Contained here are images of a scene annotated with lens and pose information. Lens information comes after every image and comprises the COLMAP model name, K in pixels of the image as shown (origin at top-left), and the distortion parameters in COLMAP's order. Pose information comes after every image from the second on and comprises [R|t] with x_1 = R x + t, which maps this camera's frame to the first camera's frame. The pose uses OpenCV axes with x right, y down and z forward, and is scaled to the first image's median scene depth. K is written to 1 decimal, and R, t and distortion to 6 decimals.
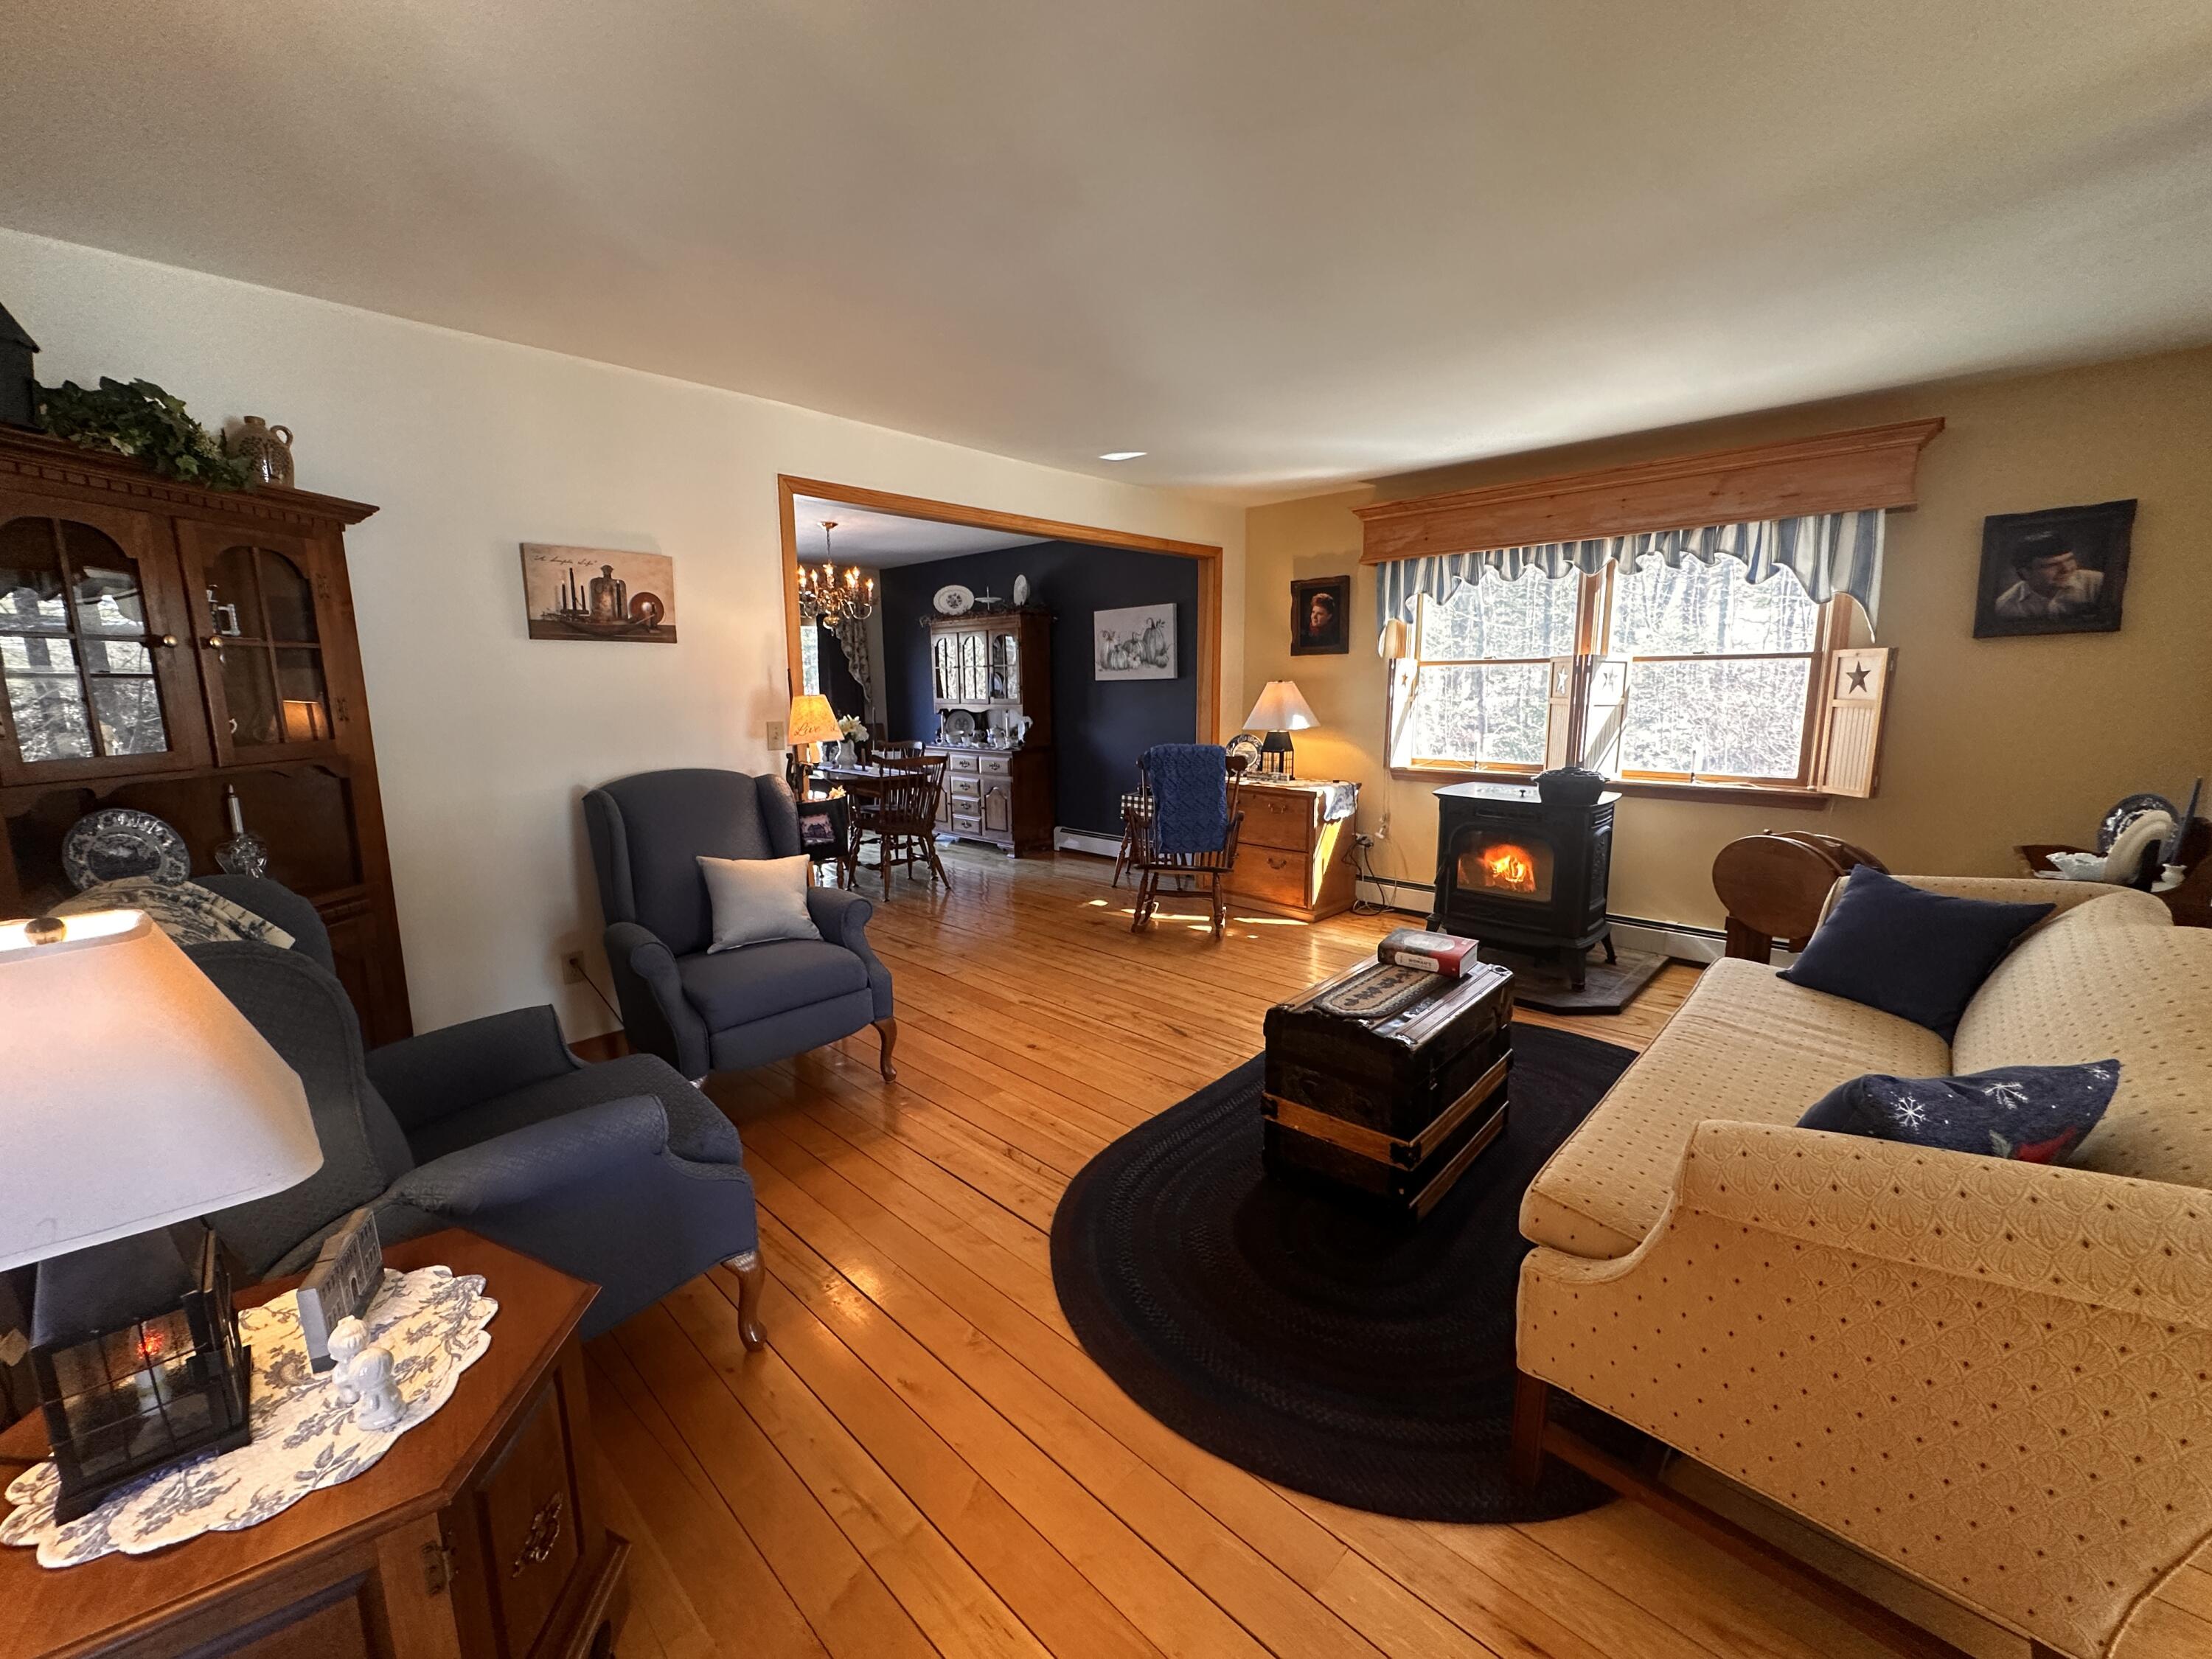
lens RADIAL K [[882.8, 0, 1106.6], [0, 882.8, 829.4], [0, 0, 1]] dist [0.002966, -0.000899]
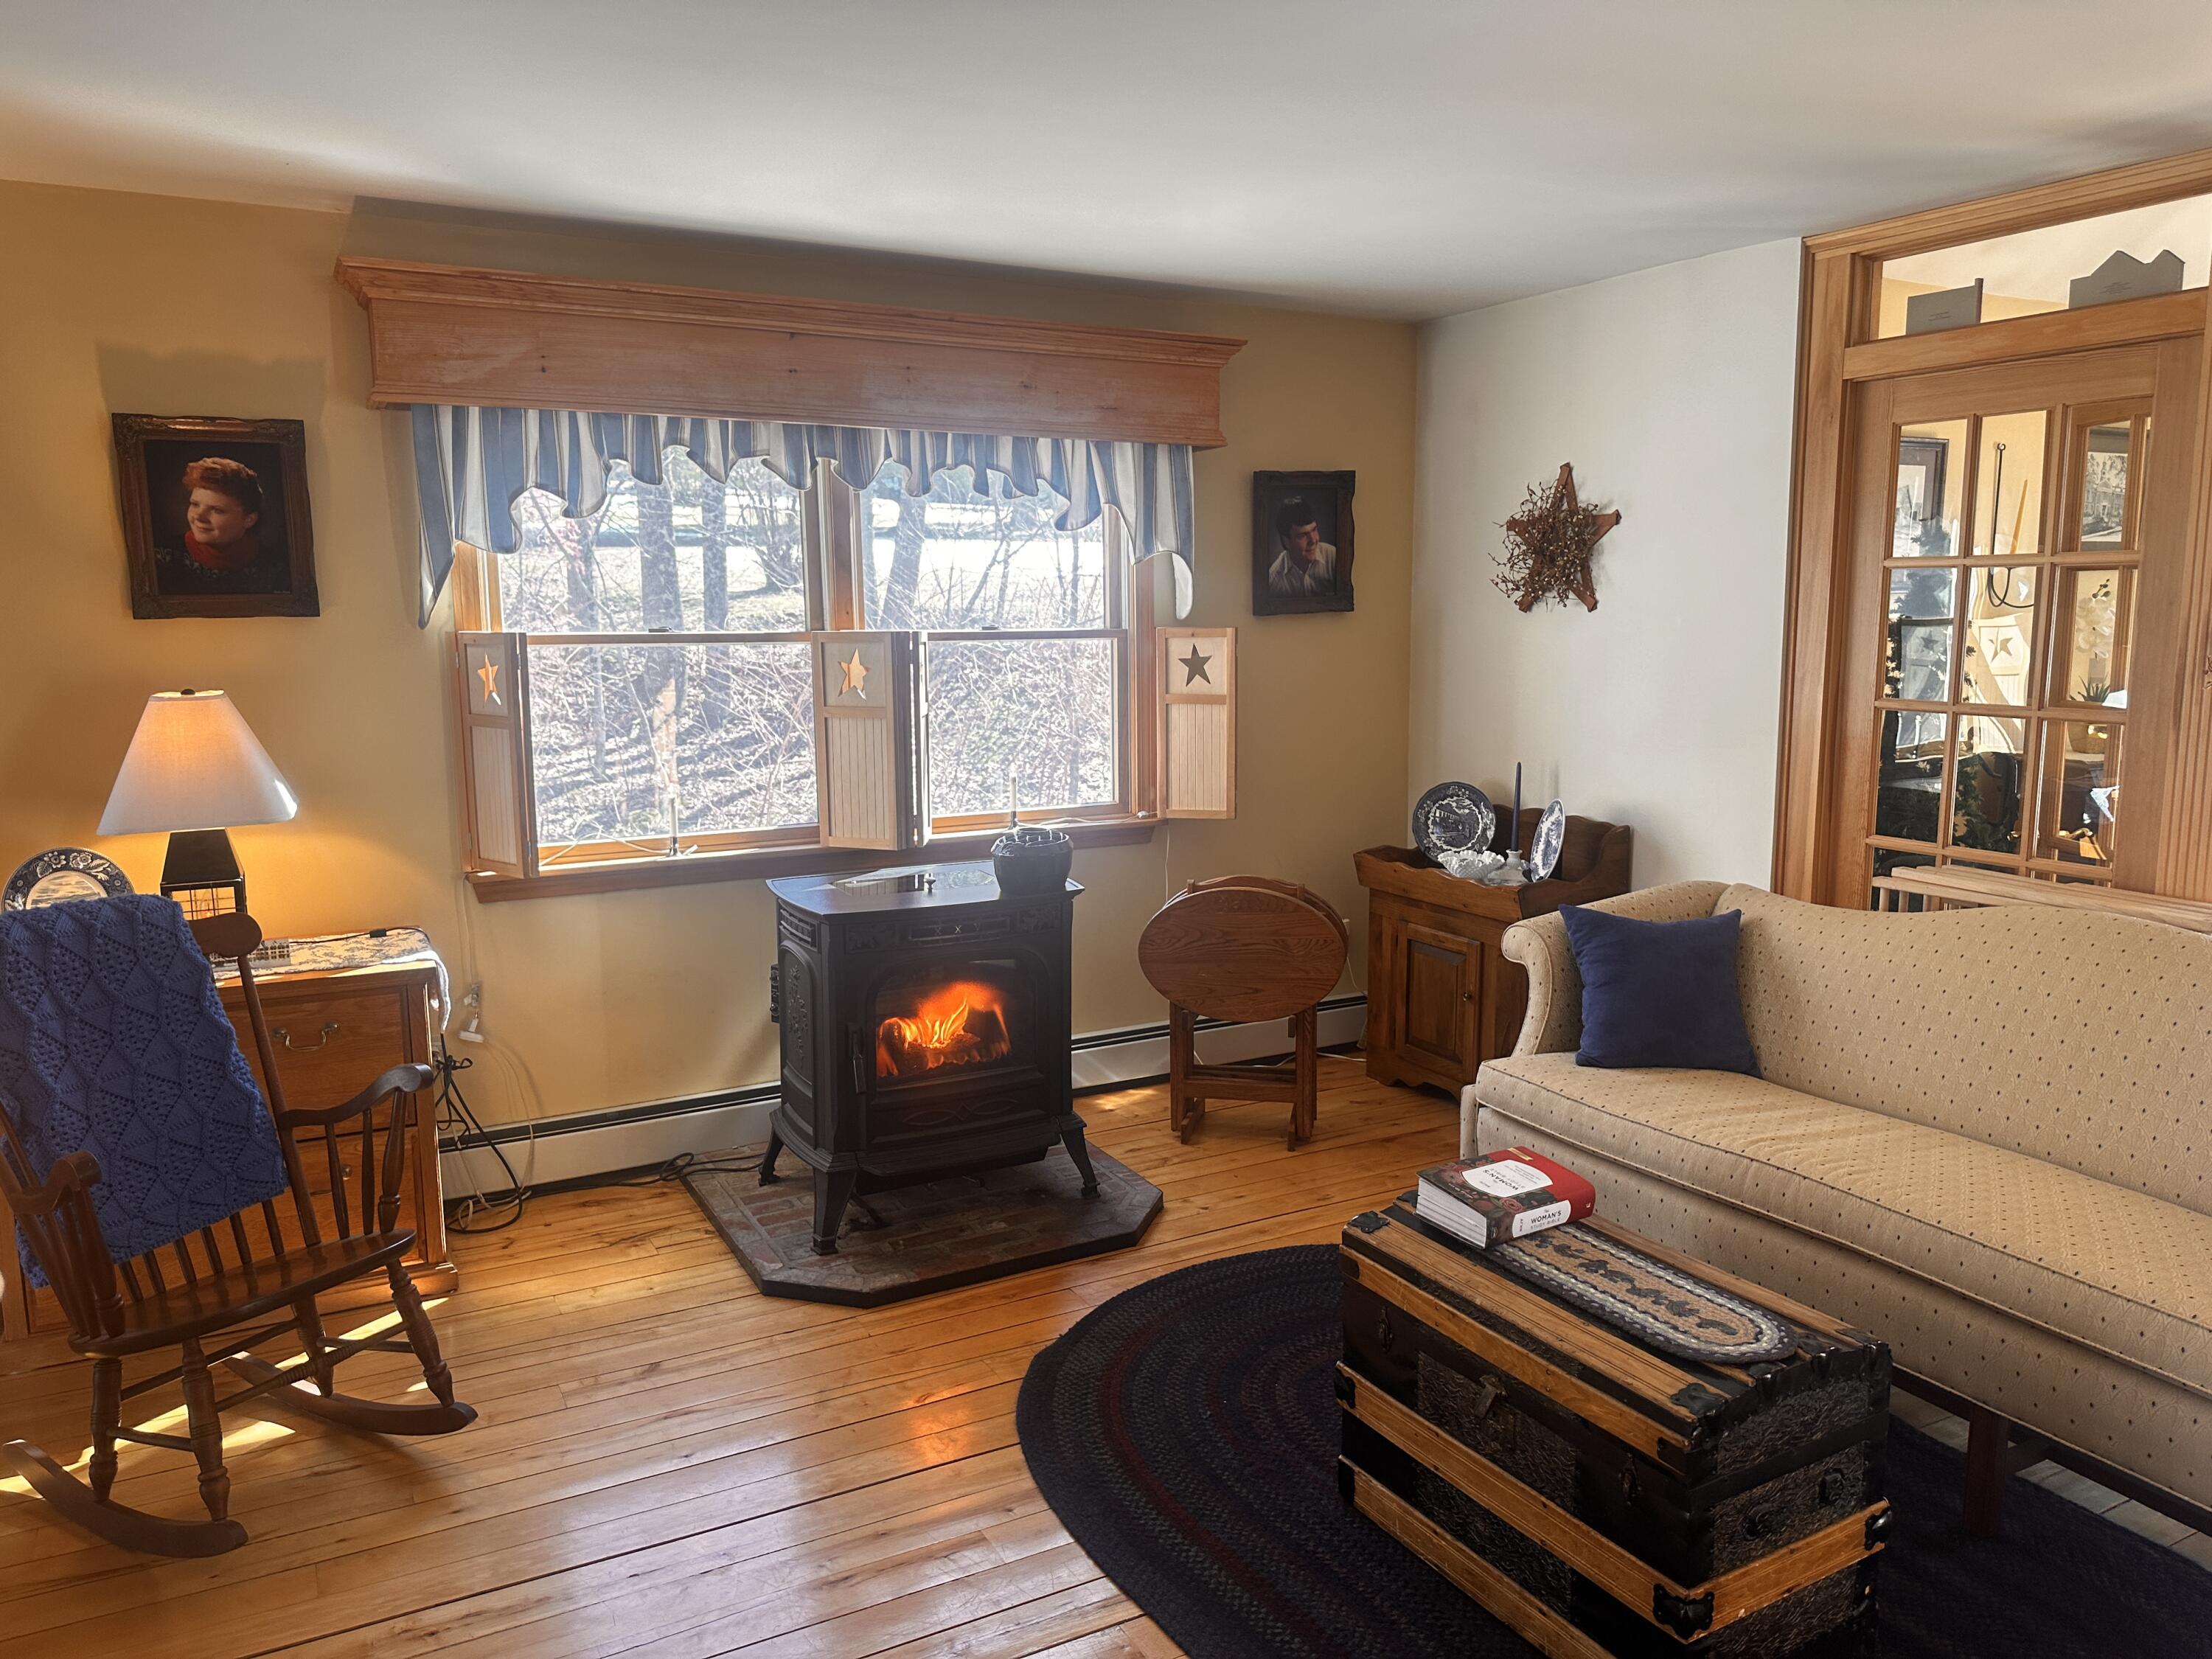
lens RADIAL K [[1564.0, 0, 1119.3], [0, 1564.0, 831.0], [0, 0, 1]] dist [0.061071, -0.072026]
pose [[0.303282, -0.128330, 0.944220, -0.451643], [0.161440, 0.983486, 0.081812, -0.152338], [-0.939126, 0.127623, 0.318991, 0.653072]]
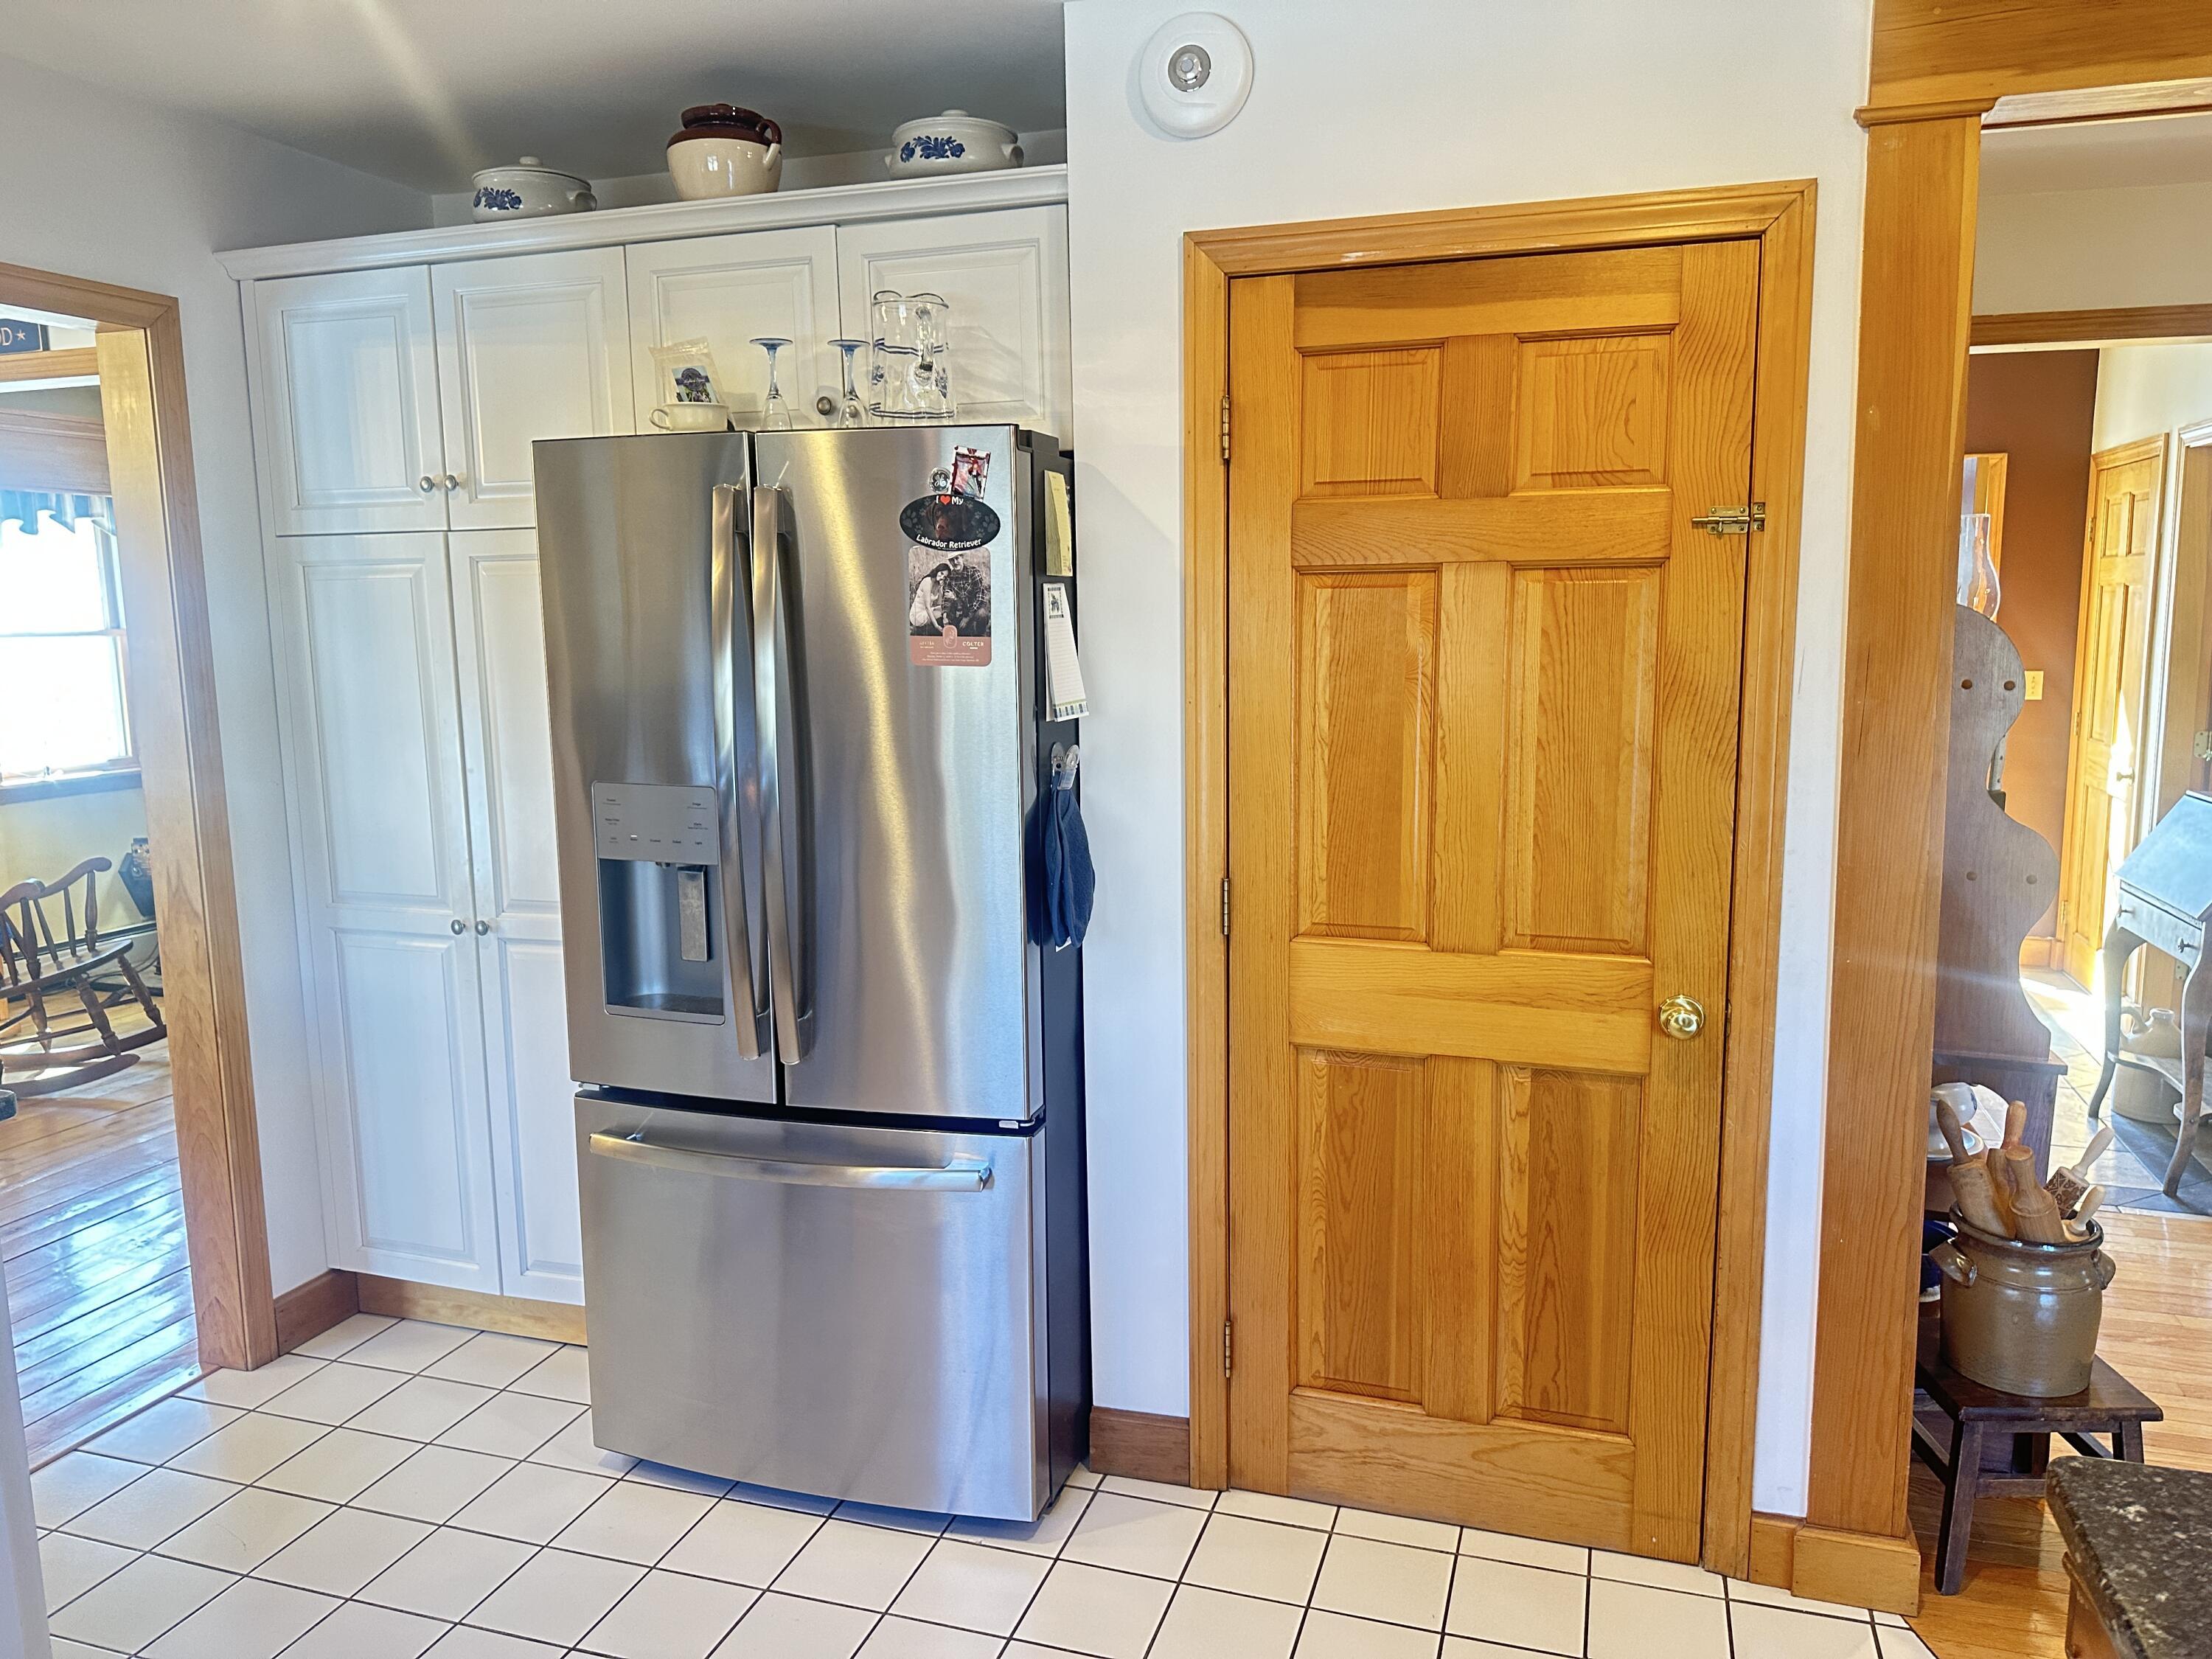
lens RADIAL K [[1564.0, 0, 1121.5], [0, 1564.0, 826.5], [0, 0, 1]] dist [0.061071, -0.072026]
pose [[-0.437386, -0.114728, 0.891925, -1.582584], [0.169852, 0.963437, 0.207219, -0.205458], [-0.883088, 0.242130, -0.401907, 1.009810]]
